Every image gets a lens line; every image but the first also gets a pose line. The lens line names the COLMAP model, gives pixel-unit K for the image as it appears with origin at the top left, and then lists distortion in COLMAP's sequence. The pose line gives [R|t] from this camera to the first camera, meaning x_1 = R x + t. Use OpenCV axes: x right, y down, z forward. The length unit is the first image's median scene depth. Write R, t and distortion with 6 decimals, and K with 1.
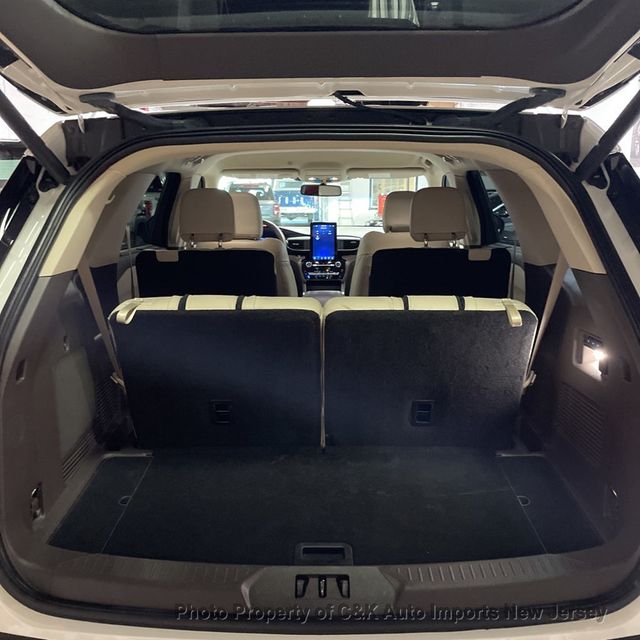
lens RADIAL K [[654.8, 0, 319.5], [0, 654.8, 319.5], [0, 0, 1]] dist [0.043618, 0.000000]
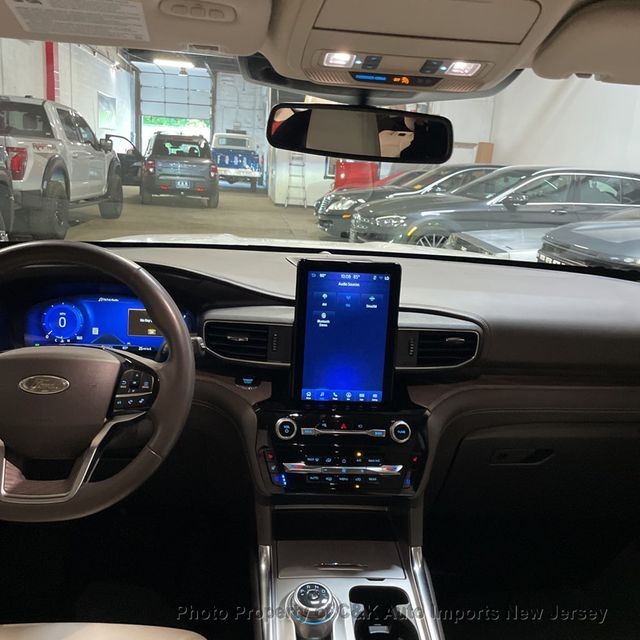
lens RADIAL K [[654.8, 0, 317.0], [0, 654.8, 321.9], [0, 0, 1]] dist [0.043618, 0.000000]
pose [[0.994386, 0.046321, 0.095134, -0.006785], [-0.051555, 0.997246, 0.053316, -0.030998], [-0.092402, -0.057922, 0.994036, 0.168271]]
